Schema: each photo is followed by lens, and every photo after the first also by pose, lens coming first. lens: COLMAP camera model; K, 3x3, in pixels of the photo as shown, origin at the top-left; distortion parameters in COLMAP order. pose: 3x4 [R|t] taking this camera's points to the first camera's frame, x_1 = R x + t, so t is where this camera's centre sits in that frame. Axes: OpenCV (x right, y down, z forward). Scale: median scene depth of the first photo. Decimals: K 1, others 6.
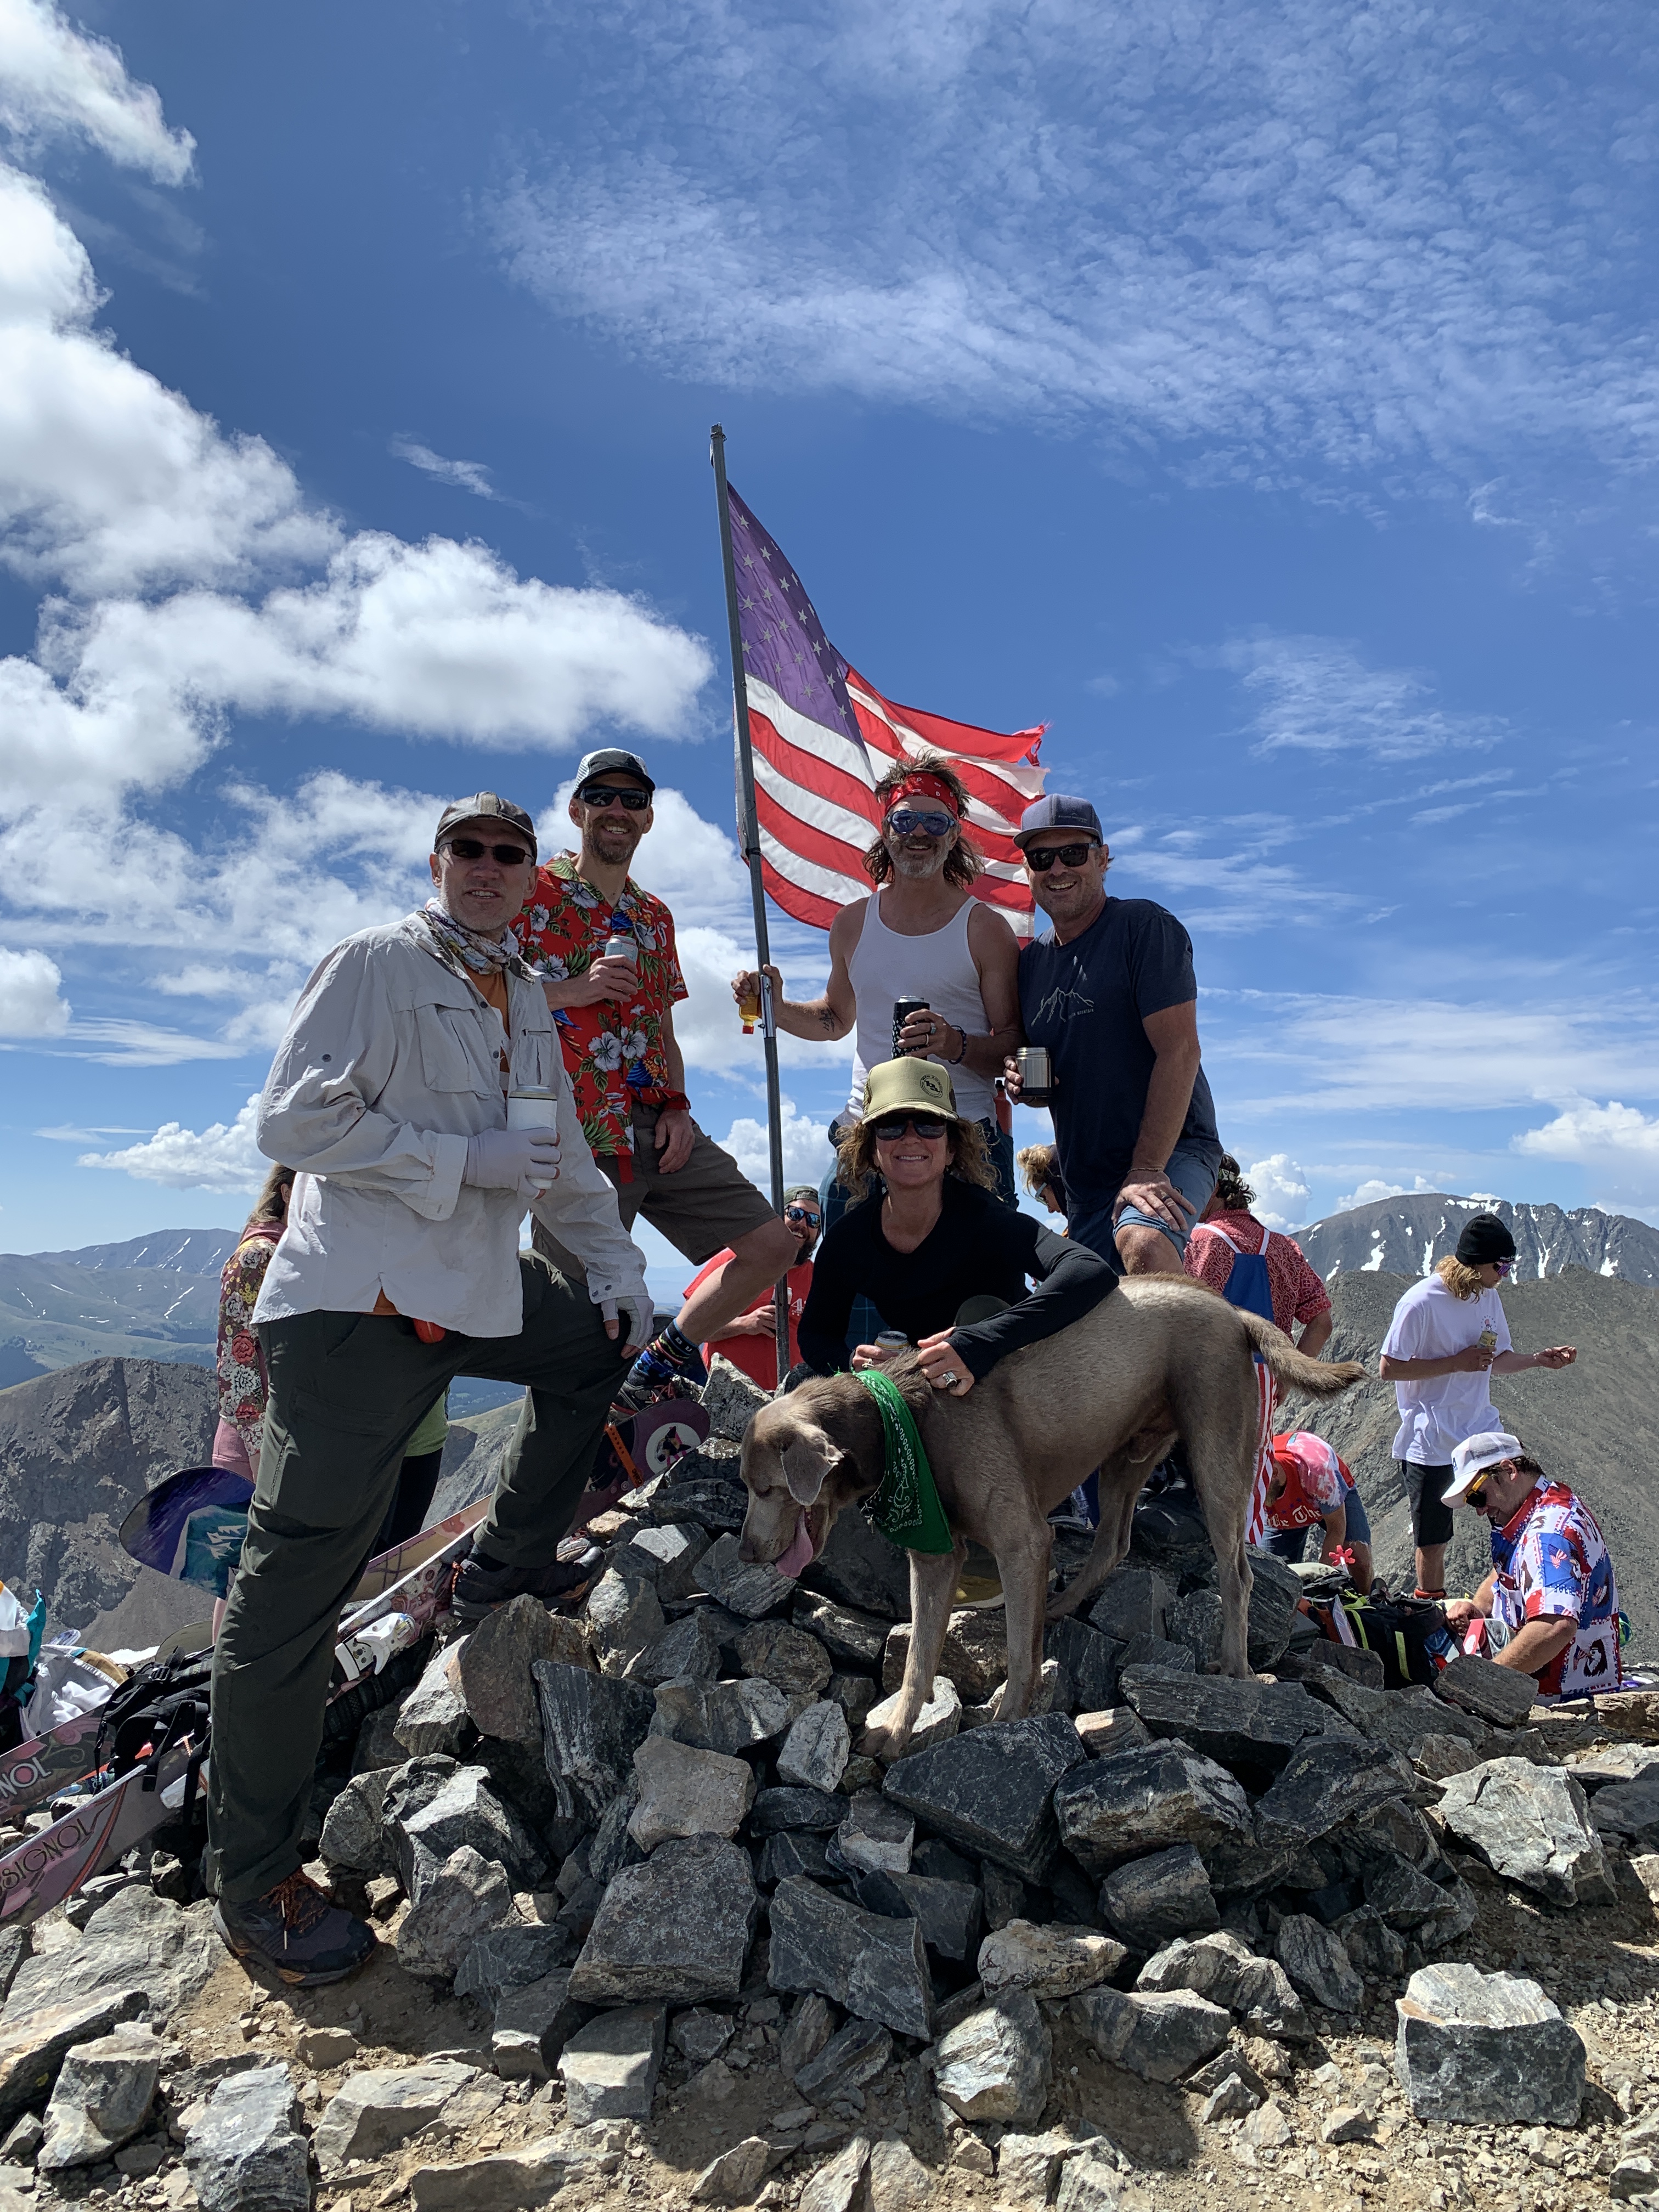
lens RADIAL K [[1732.7, 0, 849.3], [0, 1732.7, 999.3], [0, 0, 1]] dist [-0.006932, 0.015238]
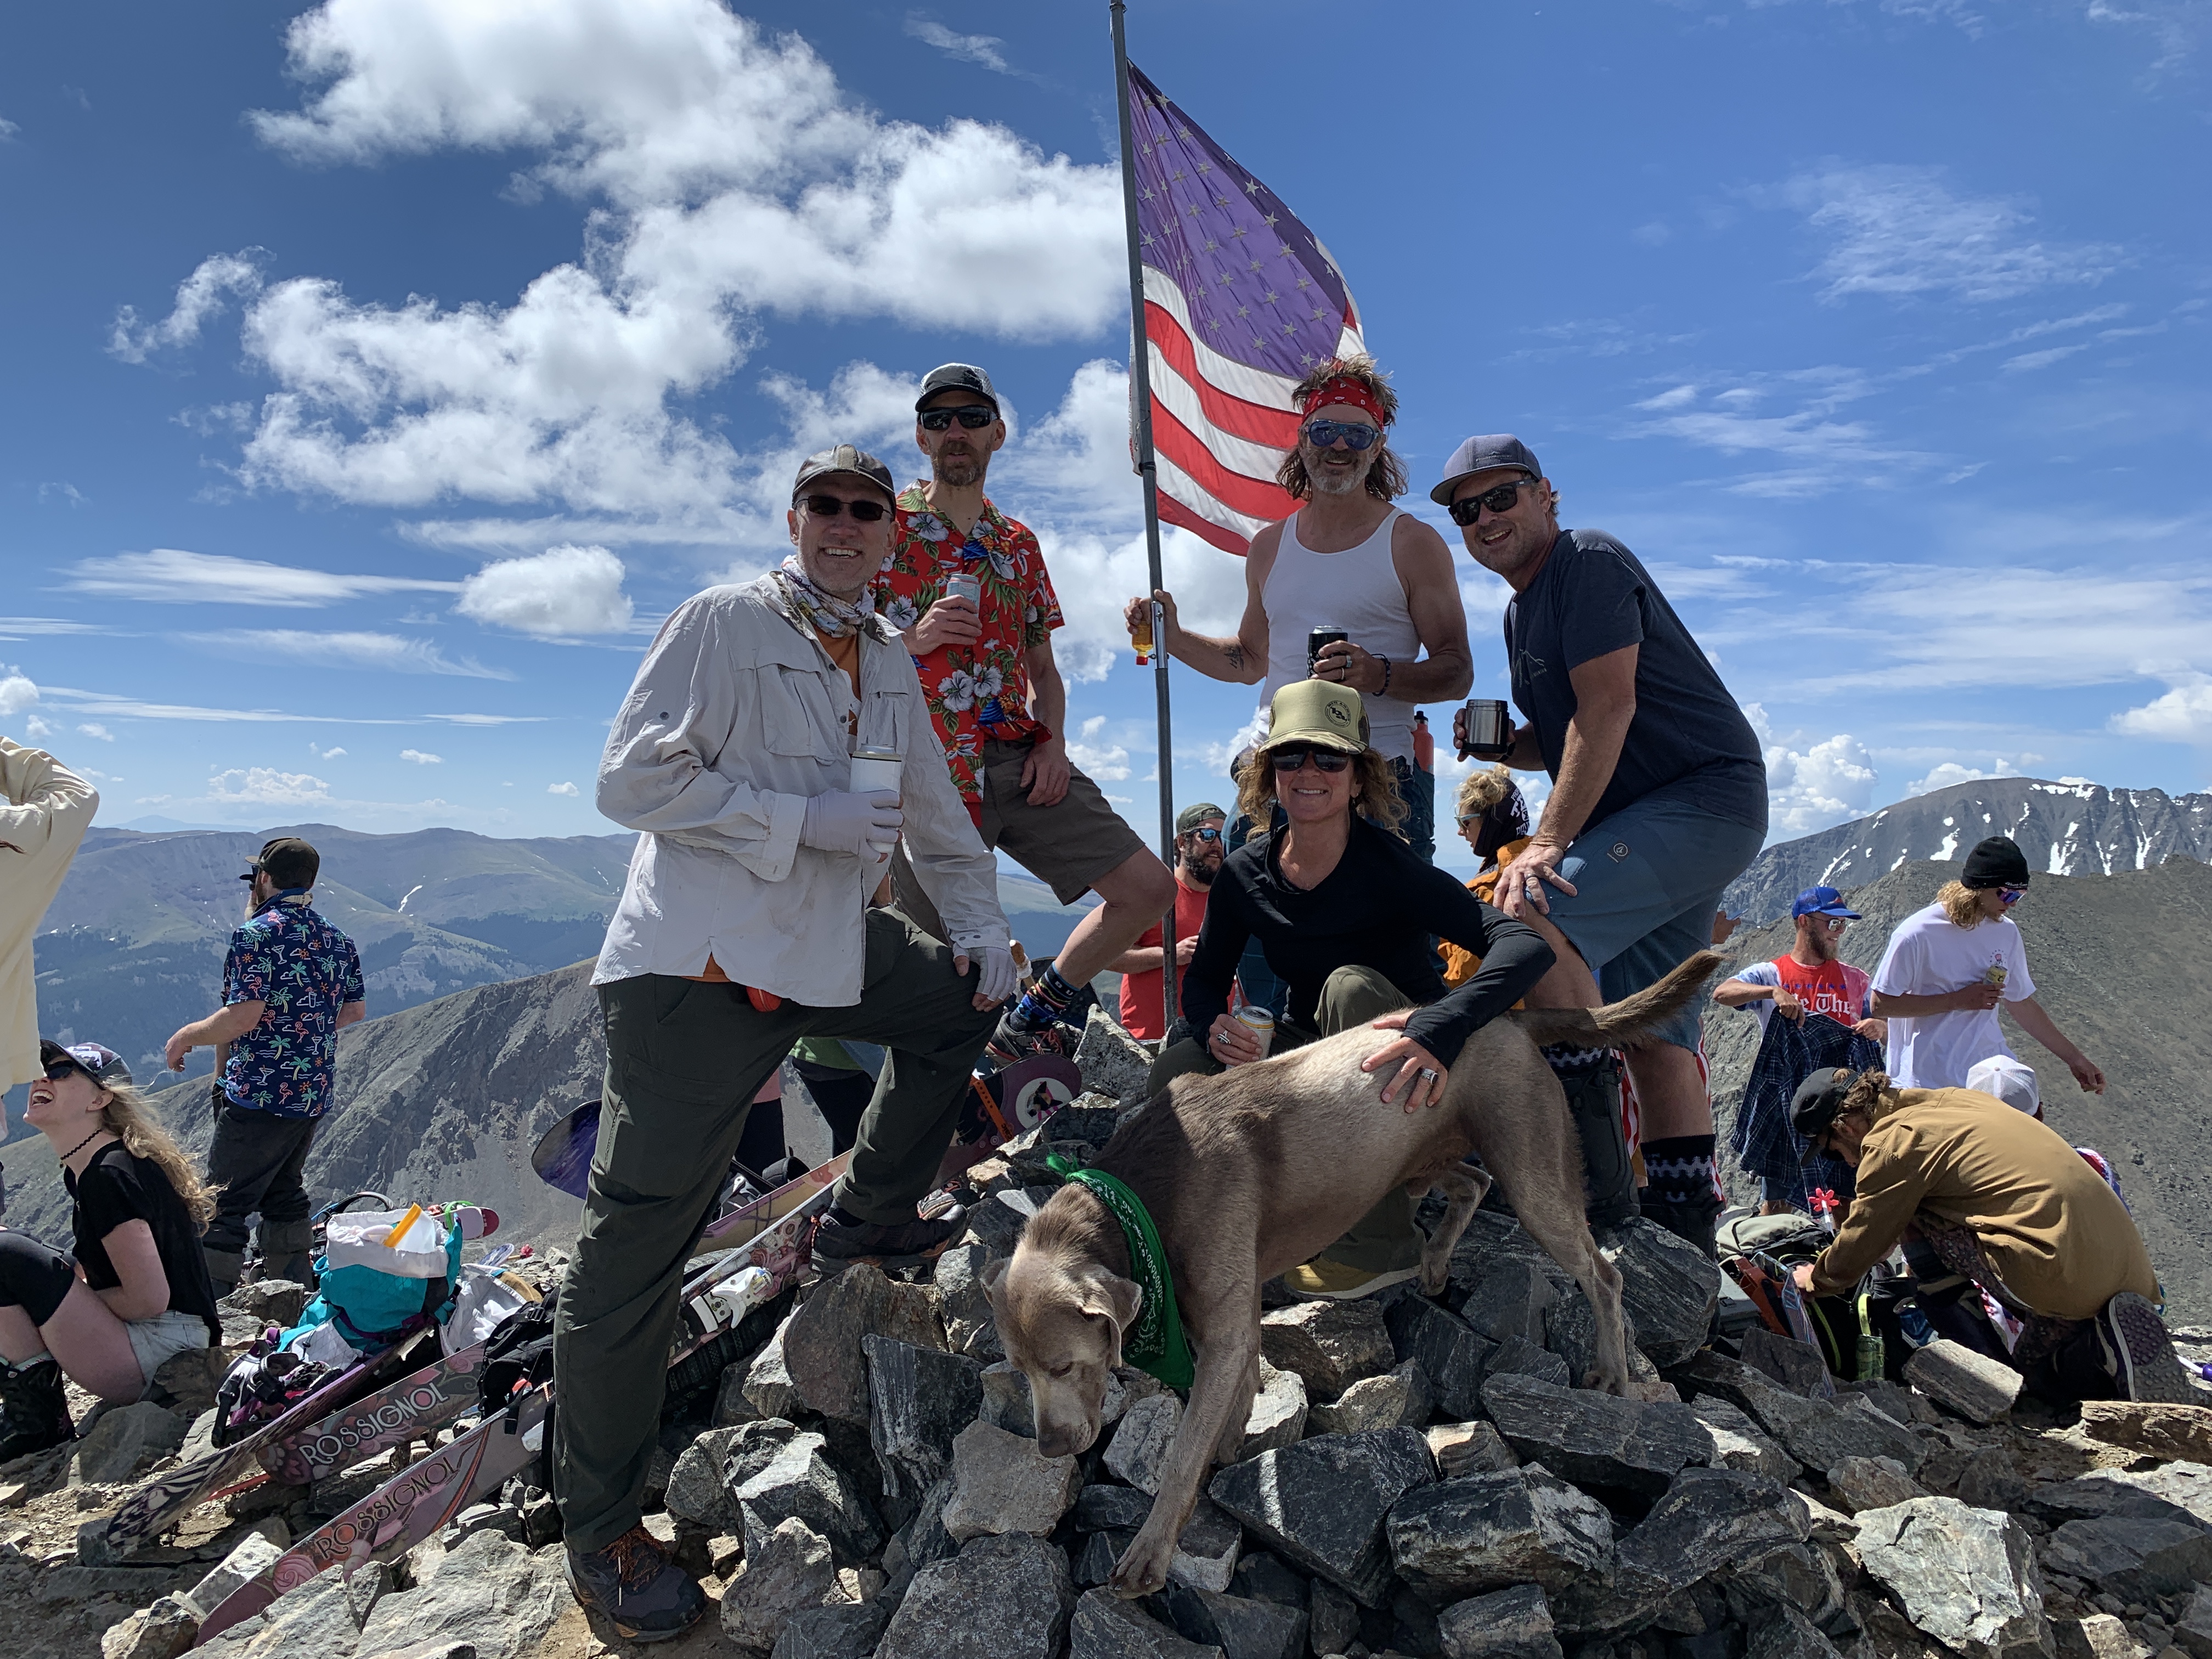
lens RADIAL K [[1729.0, 0, 1102.7], [0, 1729.0, 753.3], [0, 0, 1]] dist [-0.008490, 0.012877]
pose [[0.985016, -0.004856, -0.172397, 0.118665], [0.022600, 0.994618, 0.101115, -0.036267], [0.170978, -0.103496, 0.979824, 0.110498]]
